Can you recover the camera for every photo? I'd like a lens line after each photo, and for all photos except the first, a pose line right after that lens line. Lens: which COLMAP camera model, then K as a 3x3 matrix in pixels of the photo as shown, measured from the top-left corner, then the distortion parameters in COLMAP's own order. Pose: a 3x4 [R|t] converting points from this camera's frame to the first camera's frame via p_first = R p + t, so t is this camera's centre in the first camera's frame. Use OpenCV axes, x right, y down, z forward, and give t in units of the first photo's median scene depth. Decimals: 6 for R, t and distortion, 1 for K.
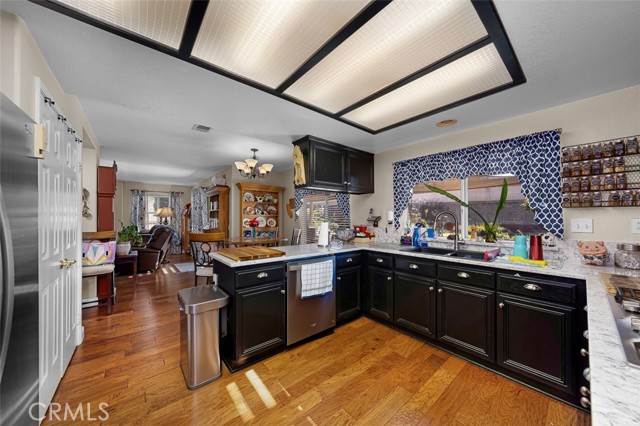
lens RADIAL K [[222.9, 0, 322.1], [0, 222.9, 215.4], [0, 0, 1]] dist [0.000148, 0.000279]
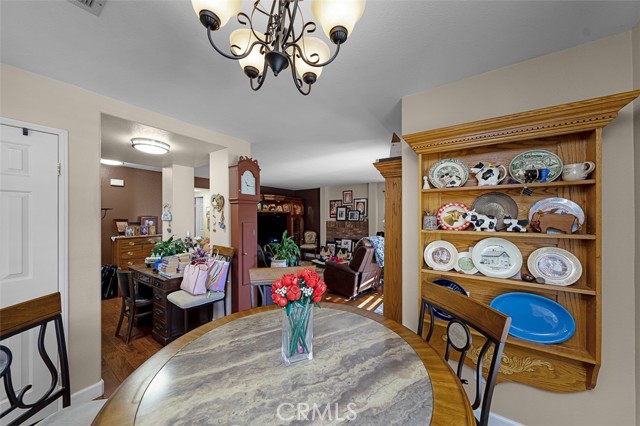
lens RADIAL K [[222.9, 0, 322.1], [0, 222.9, 215.4], [0, 0, 1]] dist [0.000148, 0.000279]
pose [[0.273701, -0.004348, -0.961805, -0.105689], [0.011033, 0.999938, -0.001380, -0.038192], [0.961751, -0.010234, 0.273732, 1.108090]]
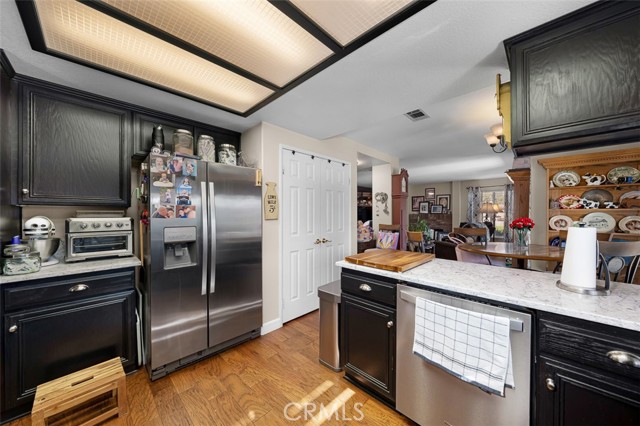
lens RADIAL K [[222.9, 0, 322.1], [0, 222.9, 215.4], [0, 0, 1]] dist [0.000148, 0.000279]
pose [[0.097361, 0.006751, -0.995226, 0.294740], [0.009287, 0.999927, 0.007691, 0.003494], [0.995206, -0.009991, 0.097291, 0.448967]]
